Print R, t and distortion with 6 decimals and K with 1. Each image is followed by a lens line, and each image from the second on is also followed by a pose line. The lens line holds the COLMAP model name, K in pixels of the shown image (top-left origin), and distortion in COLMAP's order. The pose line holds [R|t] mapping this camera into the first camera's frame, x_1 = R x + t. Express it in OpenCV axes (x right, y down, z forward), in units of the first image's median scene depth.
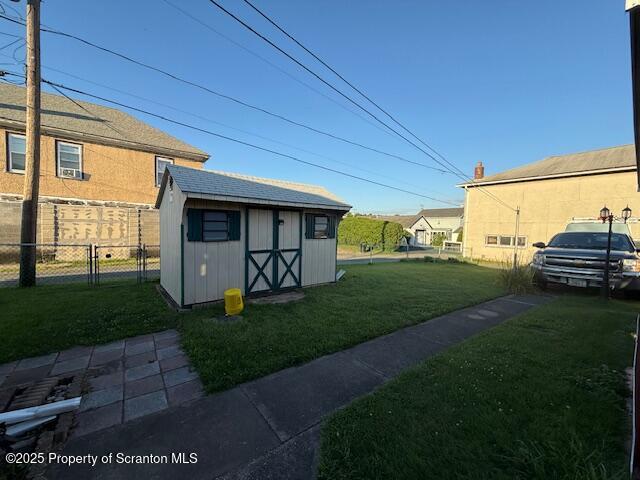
lens RADIAL K [[256.4, 0, 319.0], [0, 256.4, 239.0], [0, 0, 1]] dist [0.001439, -0.000009]
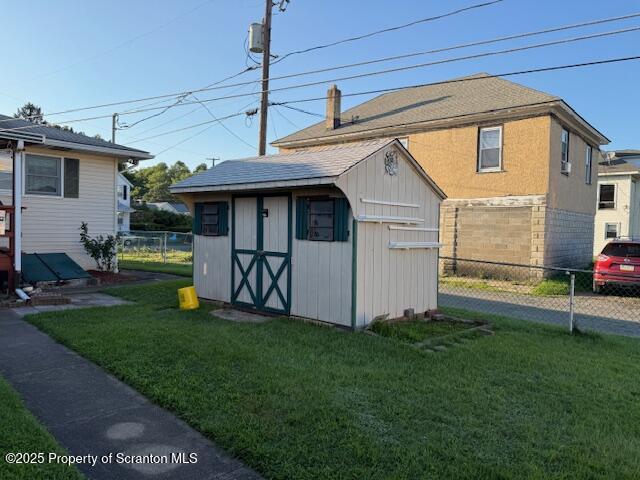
lens RADIAL K [[445.4, 0, 318.5], [0, 445.4, 243.0], [0, 0, 1]] dist [0.023174, 0.000798]
pose [[0.166546, 0.017326, -0.985881, 1.066743], [-0.064387, 0.997903, 0.006660, -0.000327], [0.983929, 0.062369, 0.167312, 0.933015]]
